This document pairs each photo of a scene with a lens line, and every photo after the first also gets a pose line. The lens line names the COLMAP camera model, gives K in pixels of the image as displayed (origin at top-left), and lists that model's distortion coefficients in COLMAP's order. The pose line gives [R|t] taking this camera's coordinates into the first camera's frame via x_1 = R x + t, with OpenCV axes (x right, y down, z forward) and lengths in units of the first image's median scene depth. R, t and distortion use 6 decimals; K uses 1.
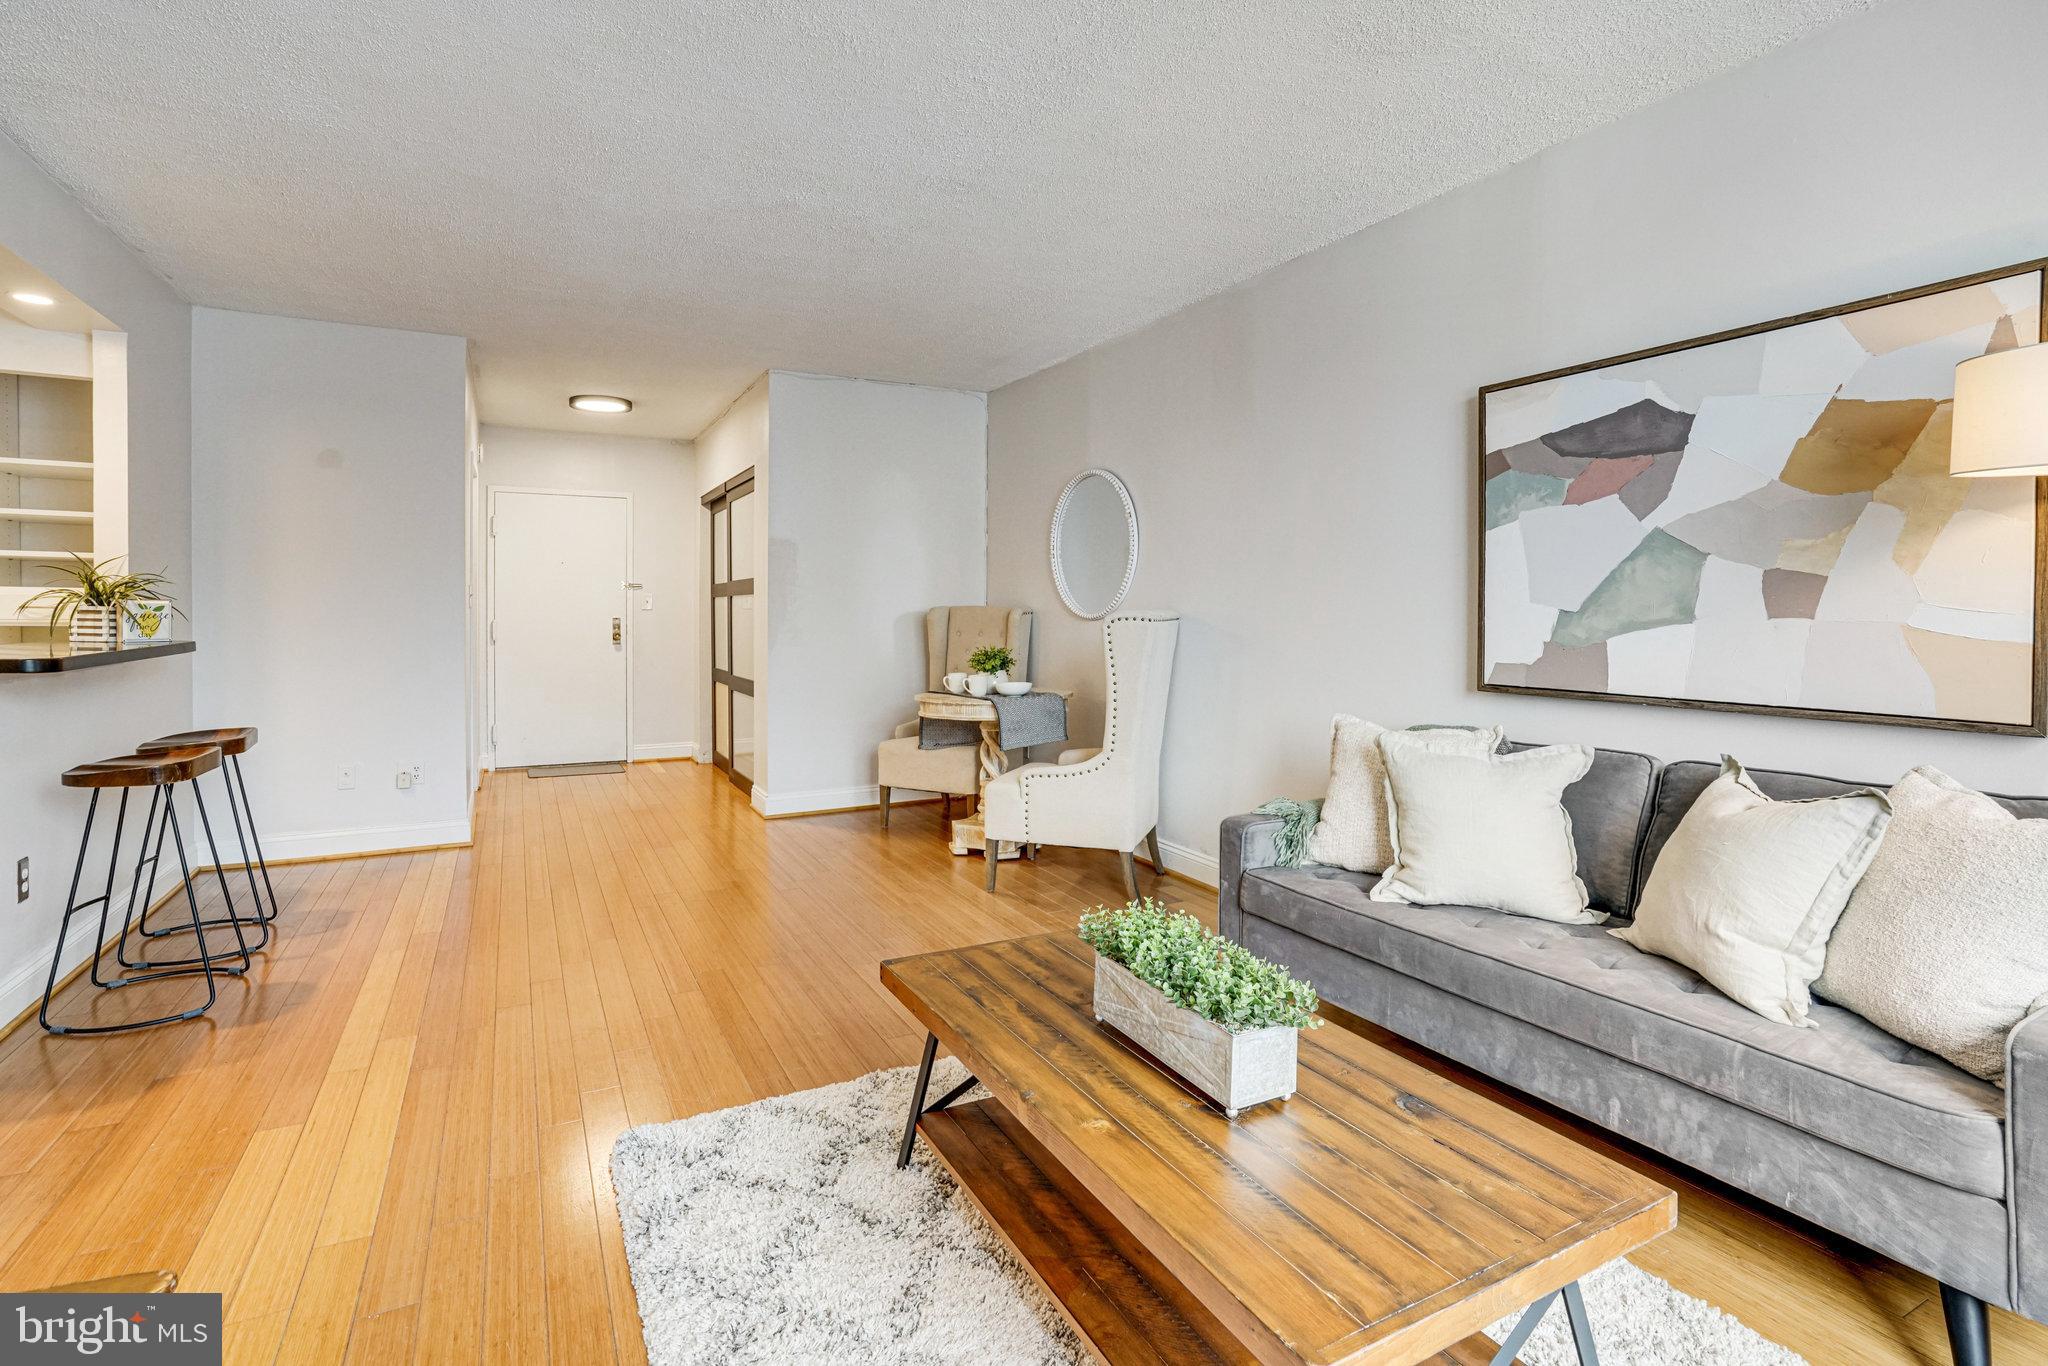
lens RADIAL K [[950.3, 0, 974.2], [0, 950.3, 620.5], [0, 0, 1]] dist [-0.034009, 0.015228]
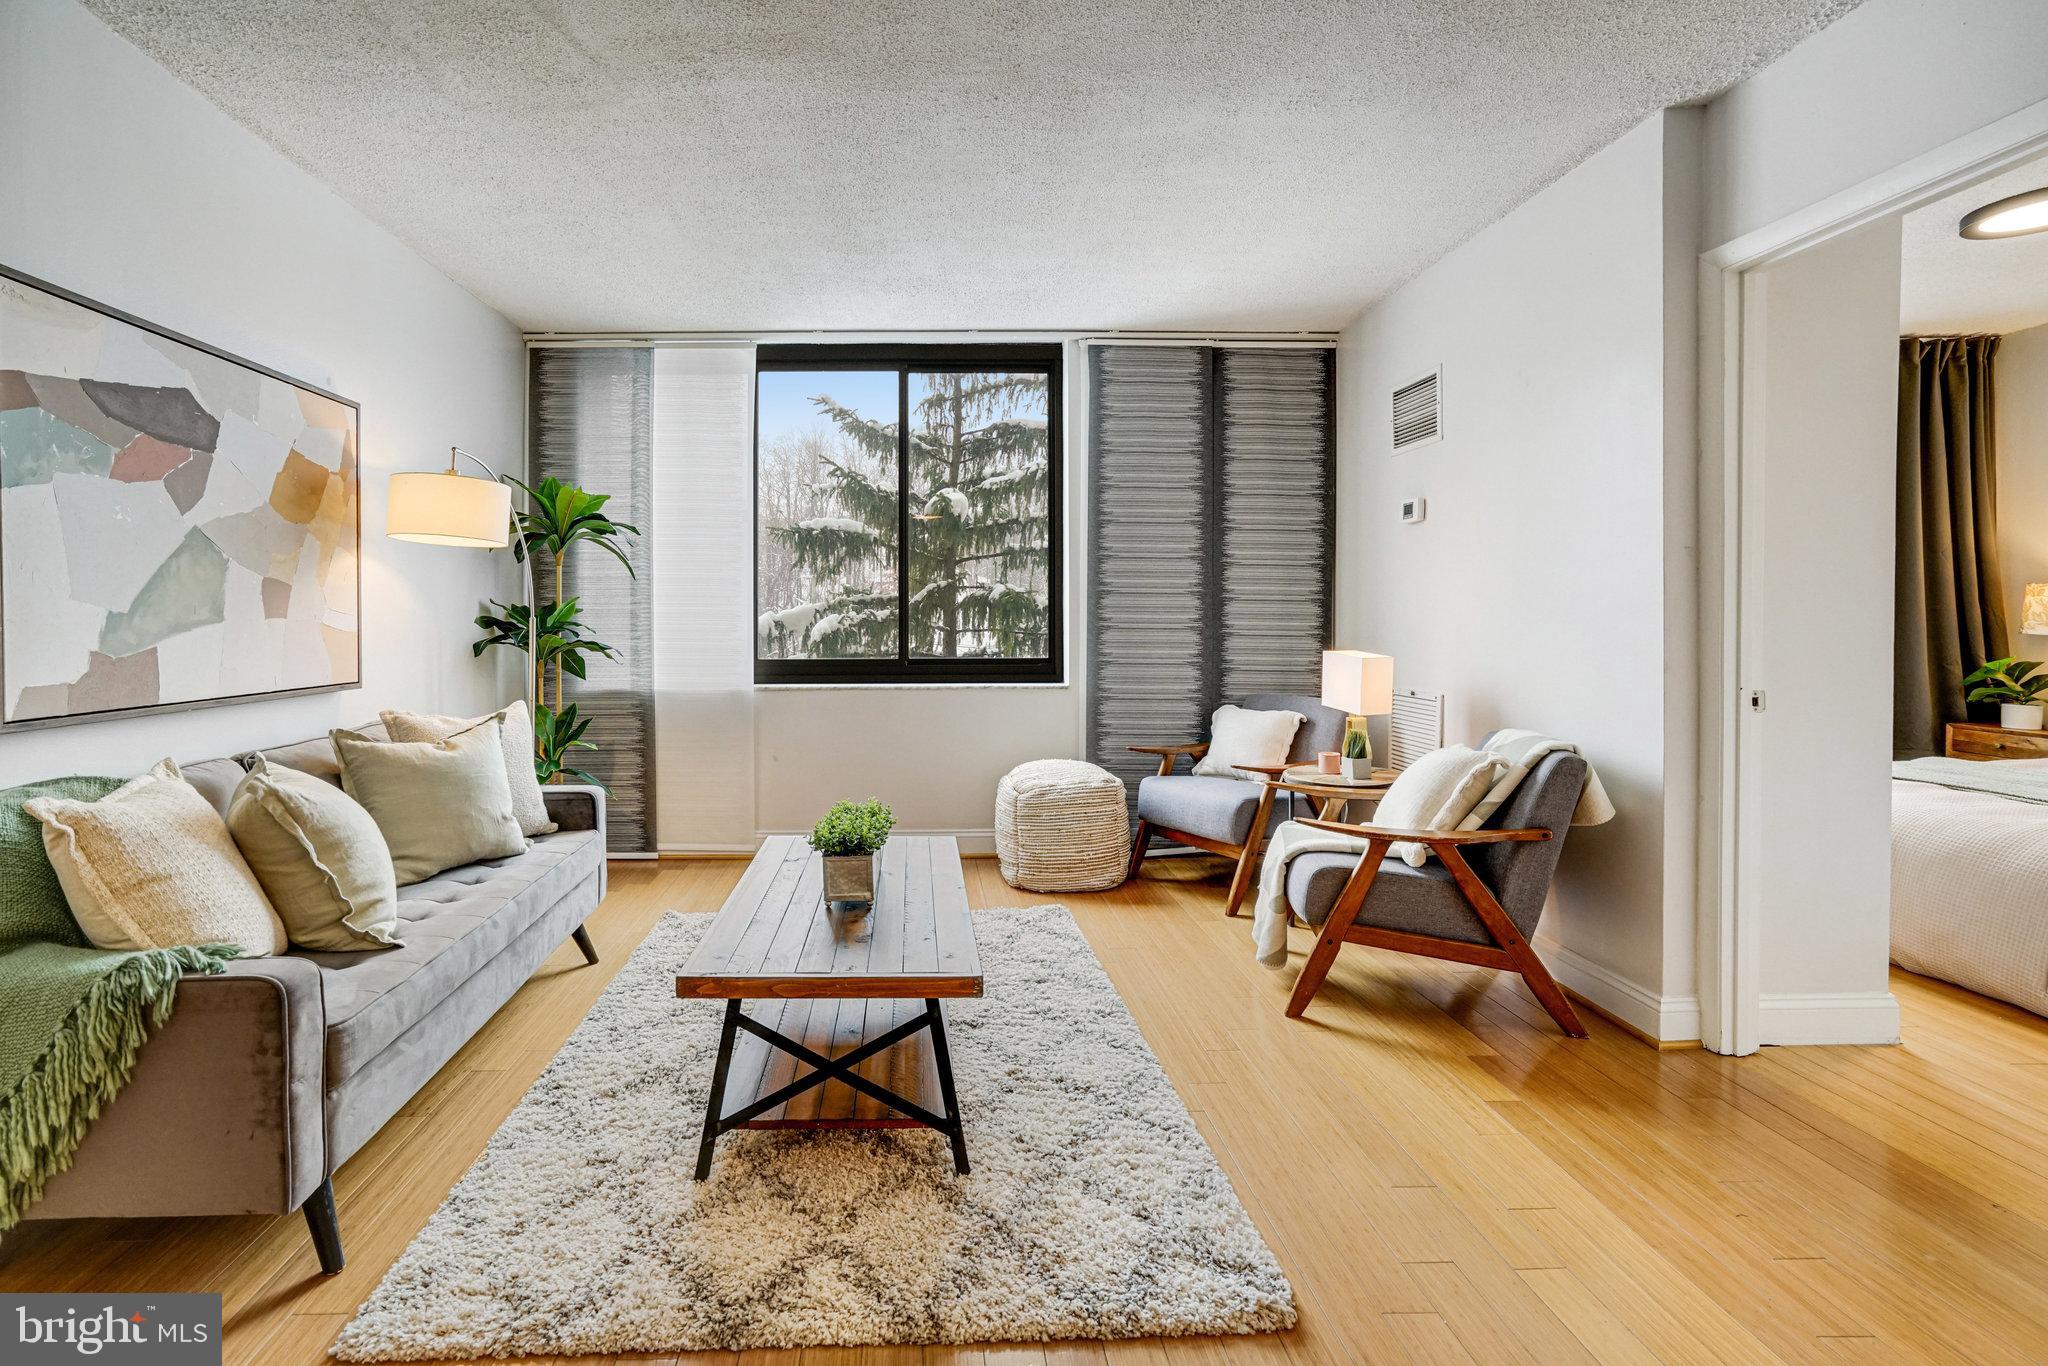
lens RADIAL K [[950.3, 0, 919.1], [0, 950.3, 626.6], [0, 0, 1]] dist [-0.034009, 0.015228]
pose [[-0.896147, -0.004952, 0.443730, -0.262127], [0.003986, 0.999808, 0.019207, -0.007371], [-0.443740, 0.018981, -0.895955, 1.087082]]
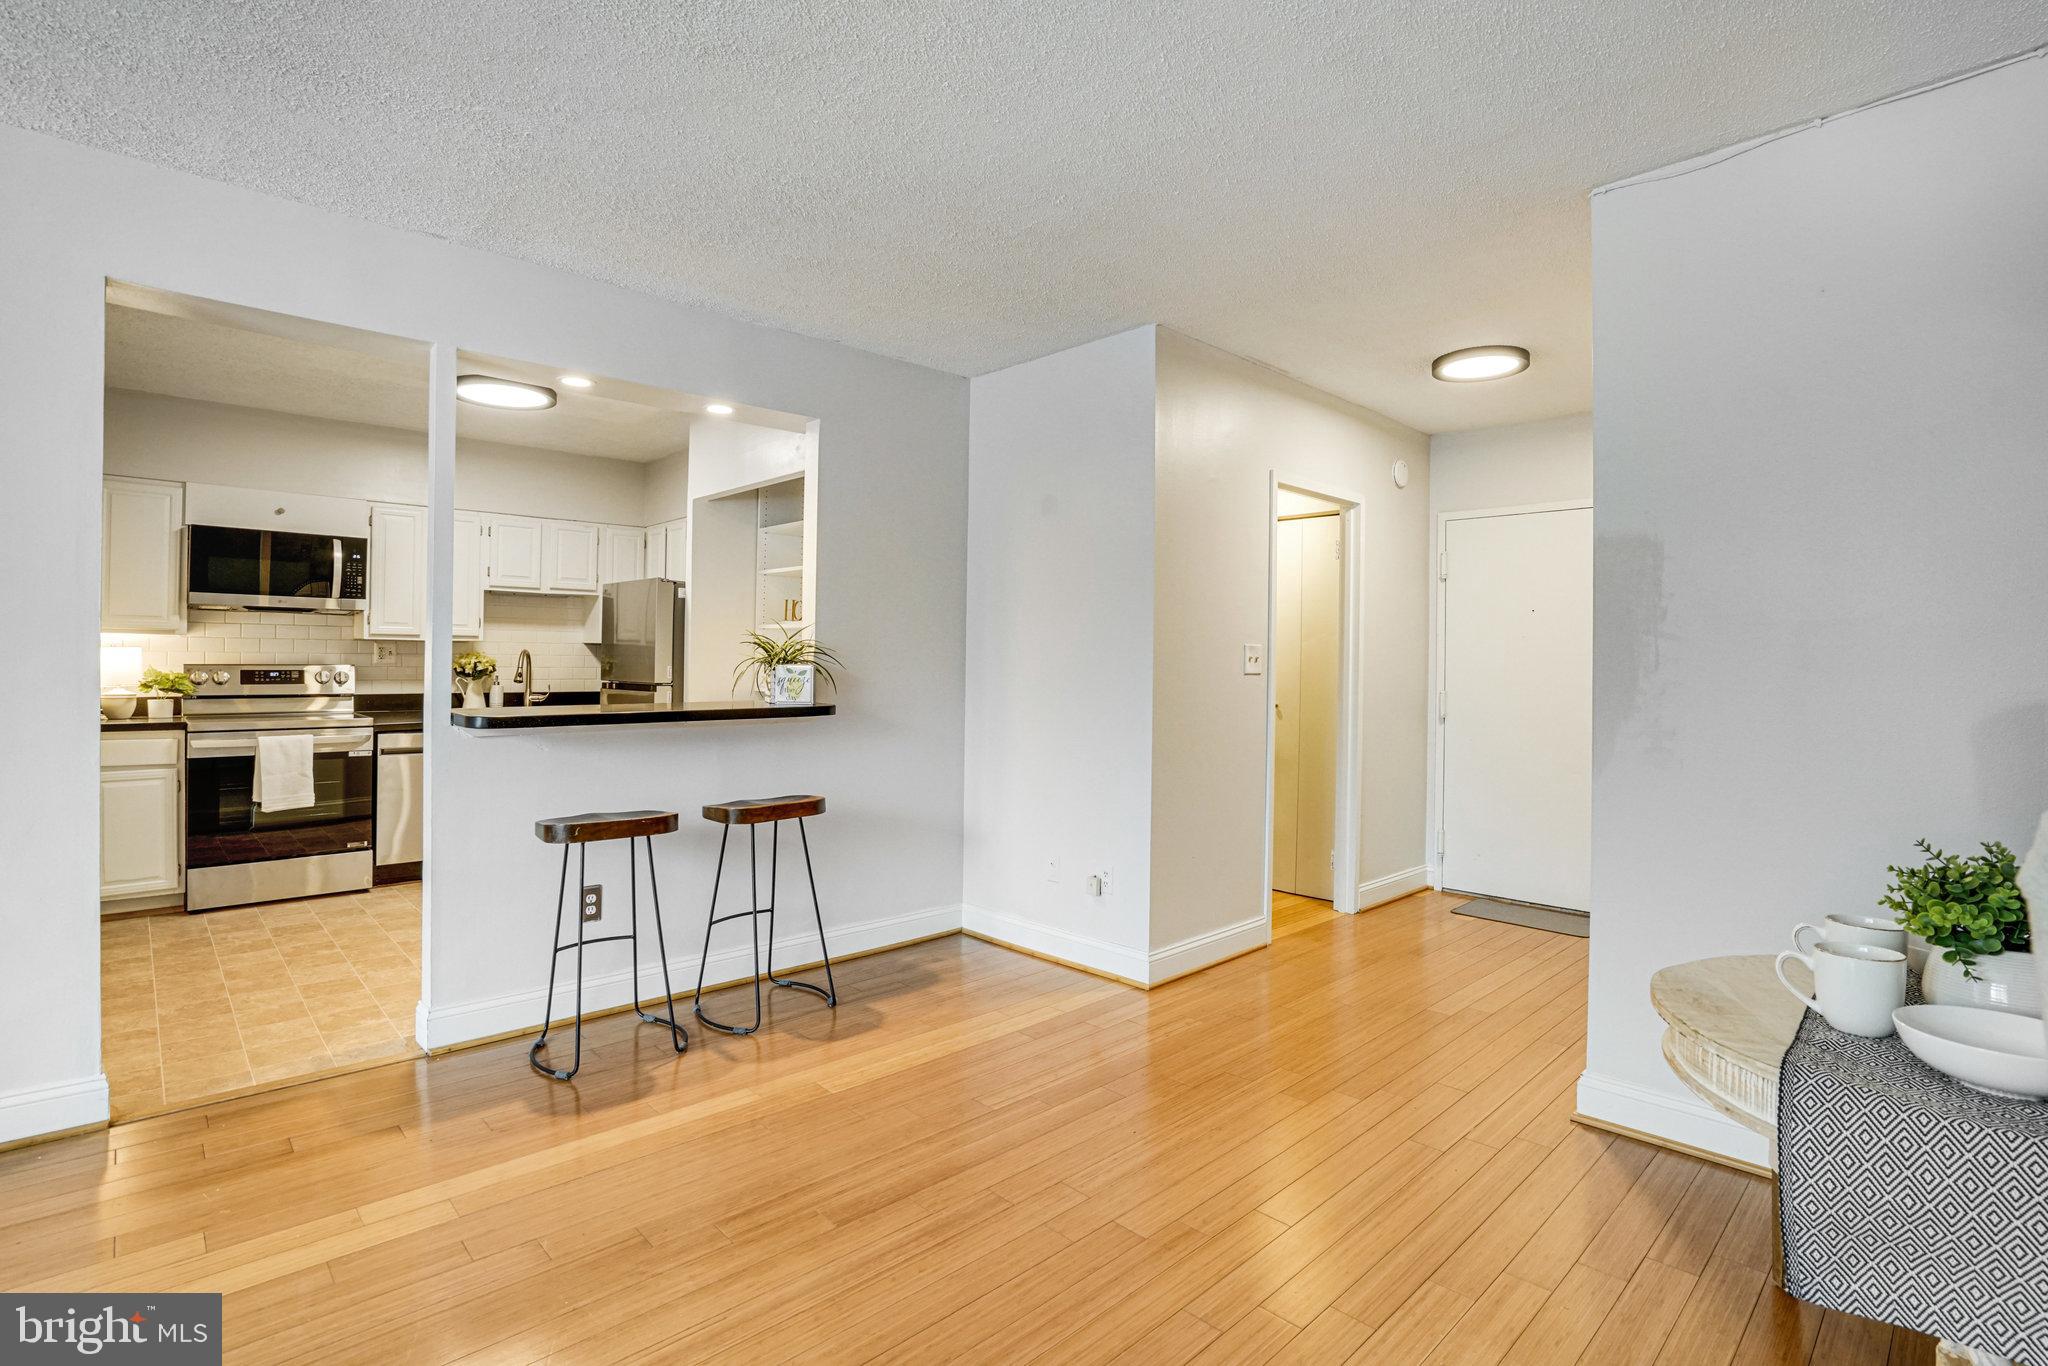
lens RADIAL K [[975.2, 0, 995.8], [0, 975.2, 657.4], [0, 0, 1]] dist [-0.033391, 0.006490]
pose [[0.274935, -0.006091, -0.961444, 0.238852], [-0.019906, 0.999730, -0.012026, -0.021922], [0.961257, 0.022445, 0.274739, 0.920674]]
